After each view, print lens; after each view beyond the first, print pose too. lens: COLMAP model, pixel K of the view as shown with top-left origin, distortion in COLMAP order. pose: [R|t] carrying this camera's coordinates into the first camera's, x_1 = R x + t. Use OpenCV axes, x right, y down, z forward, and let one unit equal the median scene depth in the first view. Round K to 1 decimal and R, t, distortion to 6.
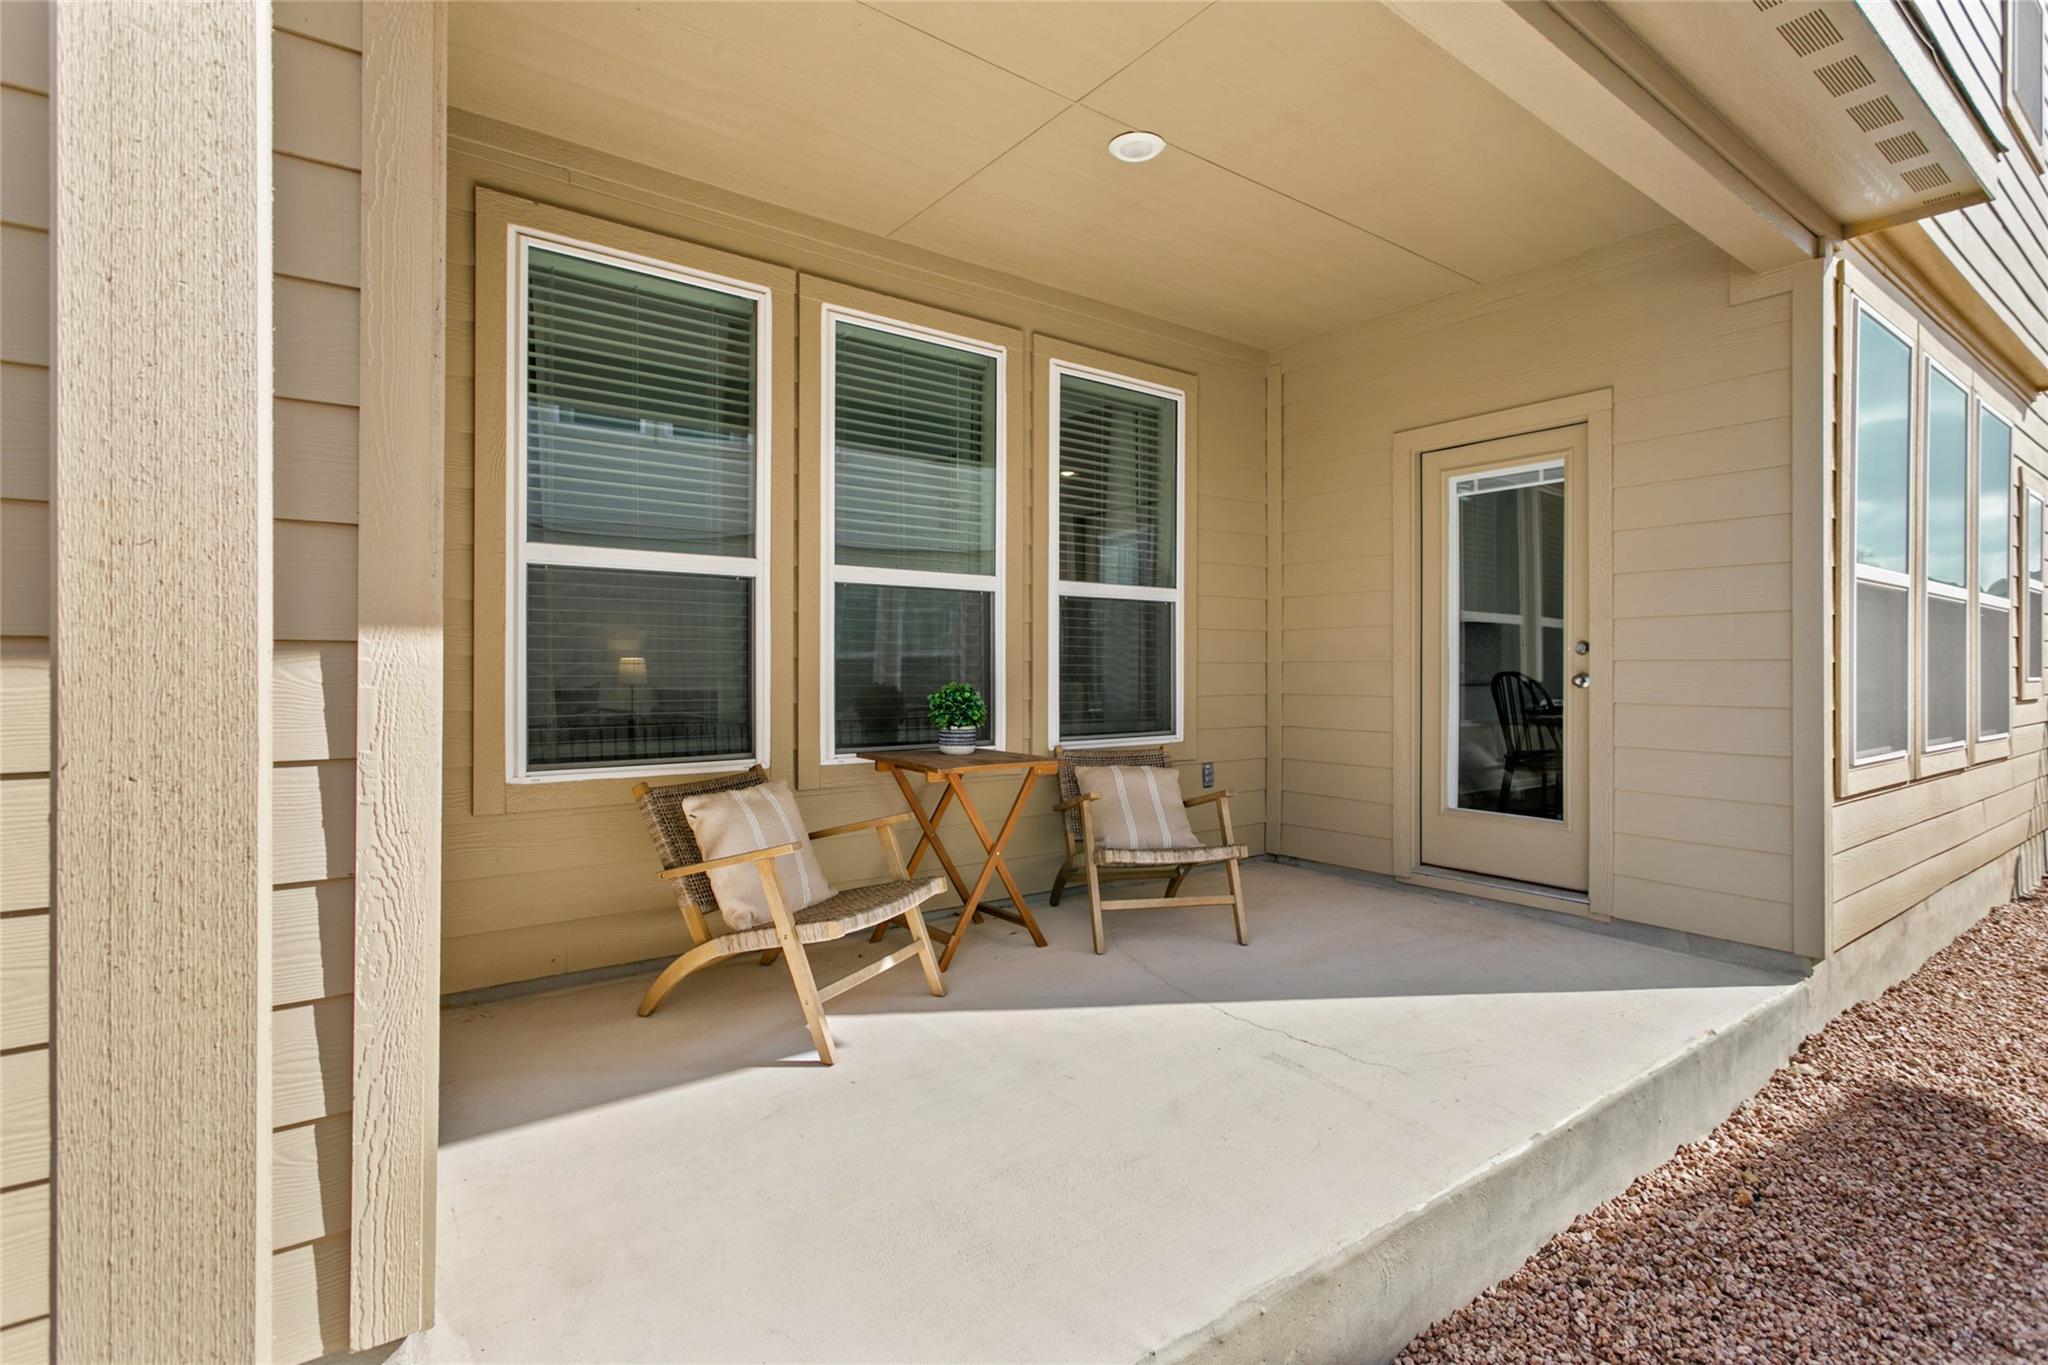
lens RADIAL K [[972.0, 0, 1021.6], [0, 972.0, 655.6], [0, 0, 1]] dist [-0.001087, 0.000417]
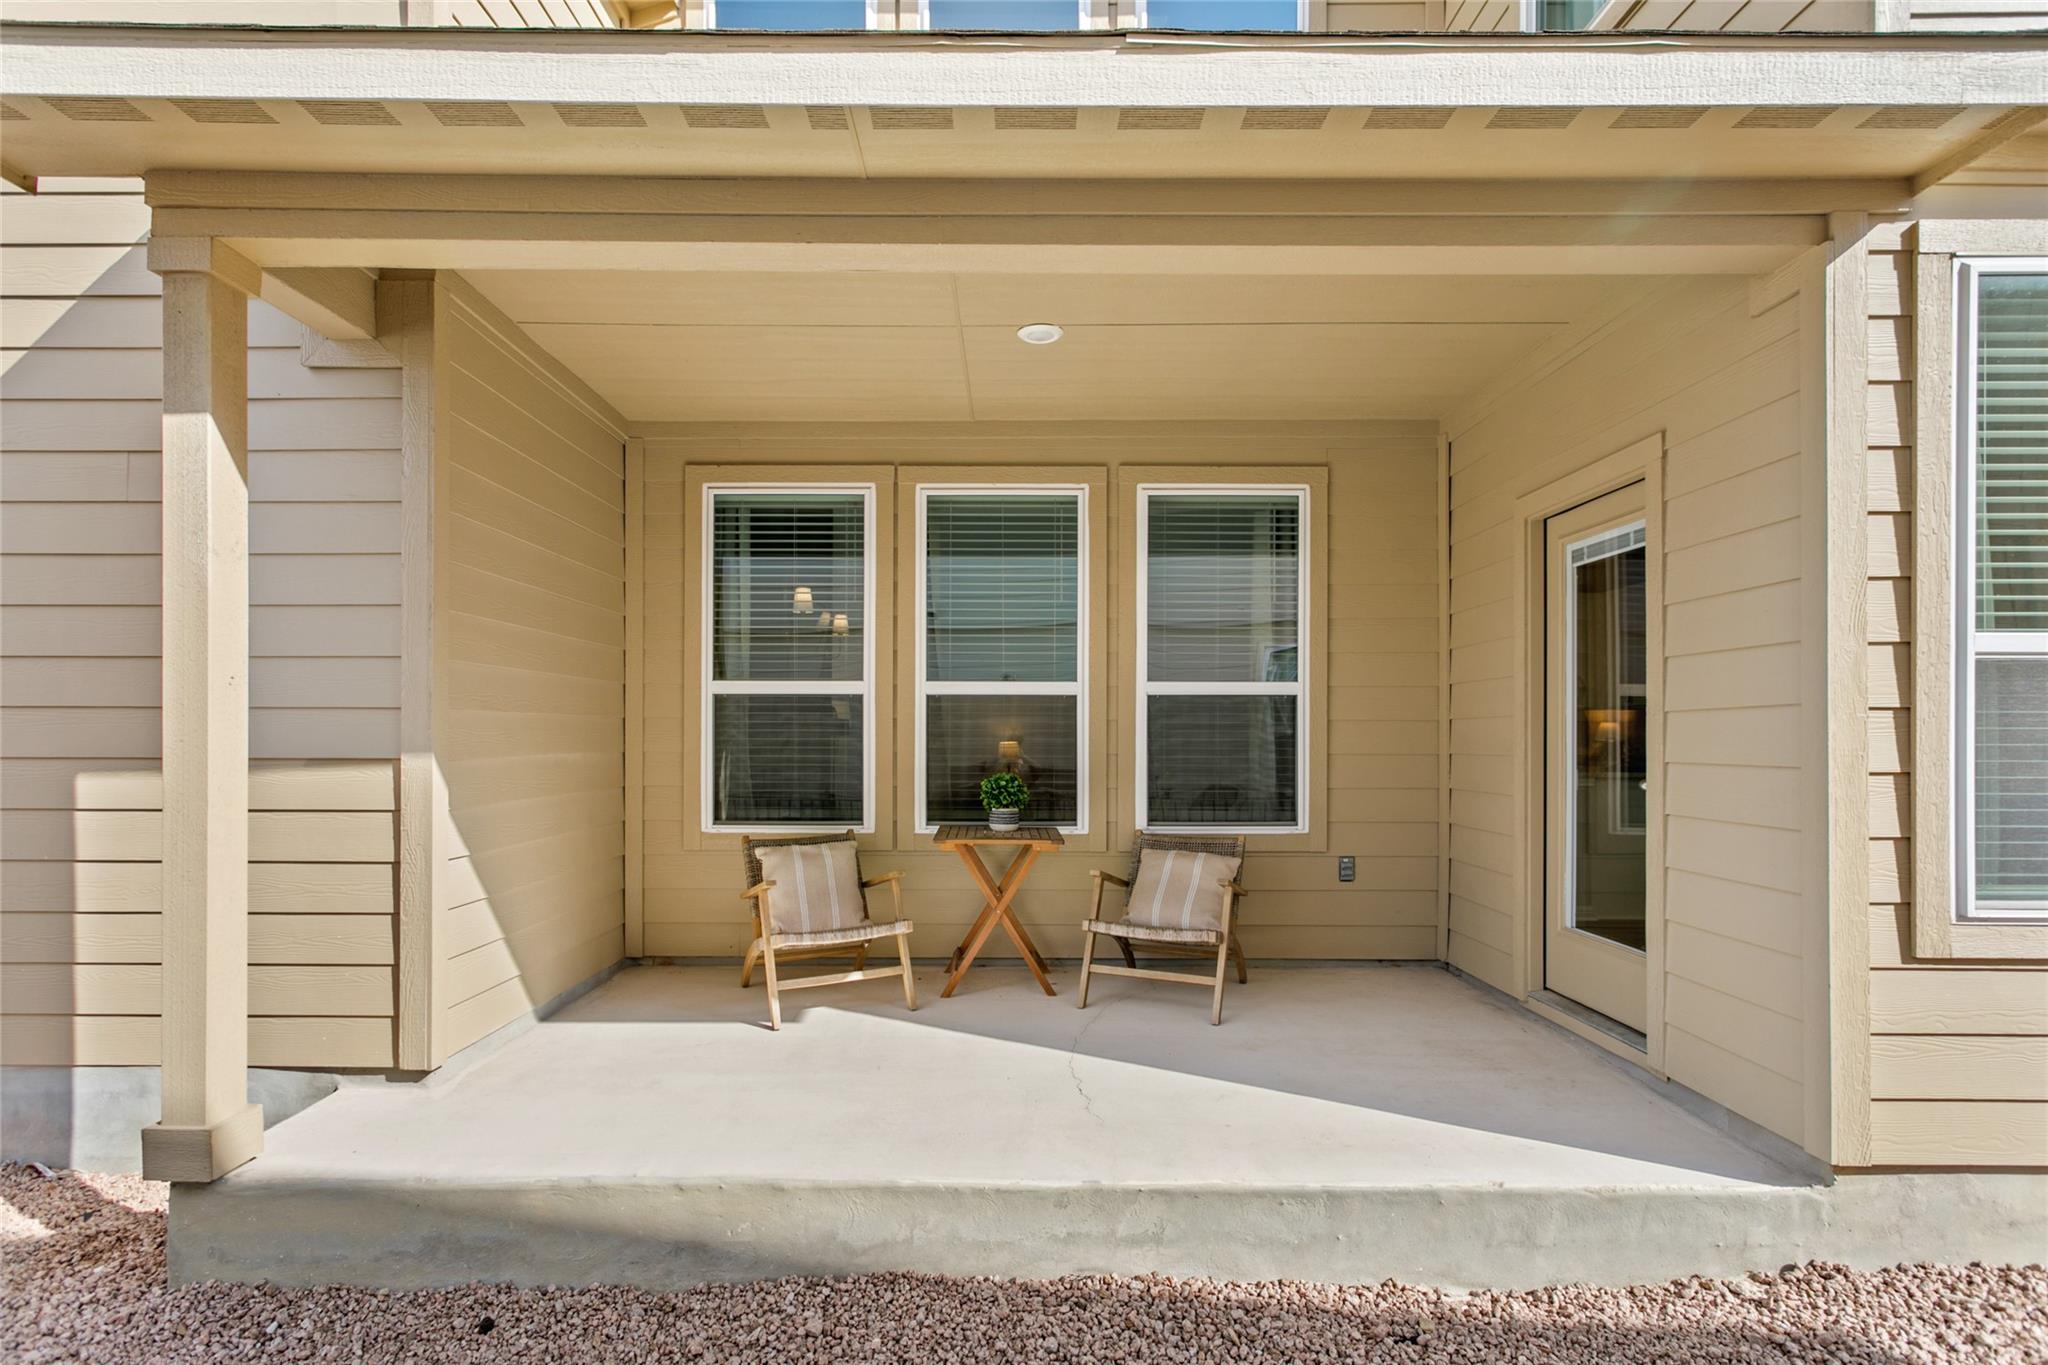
lens RADIAL K [[985.4, 0, 1011.1], [0, 985.4, 723.9], [0, 0, 1]] dist [0.002081, 0.000344]
pose [[0.802264, -0.008593, -0.596908, 0.655805], [0.006867, 0.999963, -0.005165, -0.026712], [0.596930, 0.000044, 0.802293, -0.001385]]
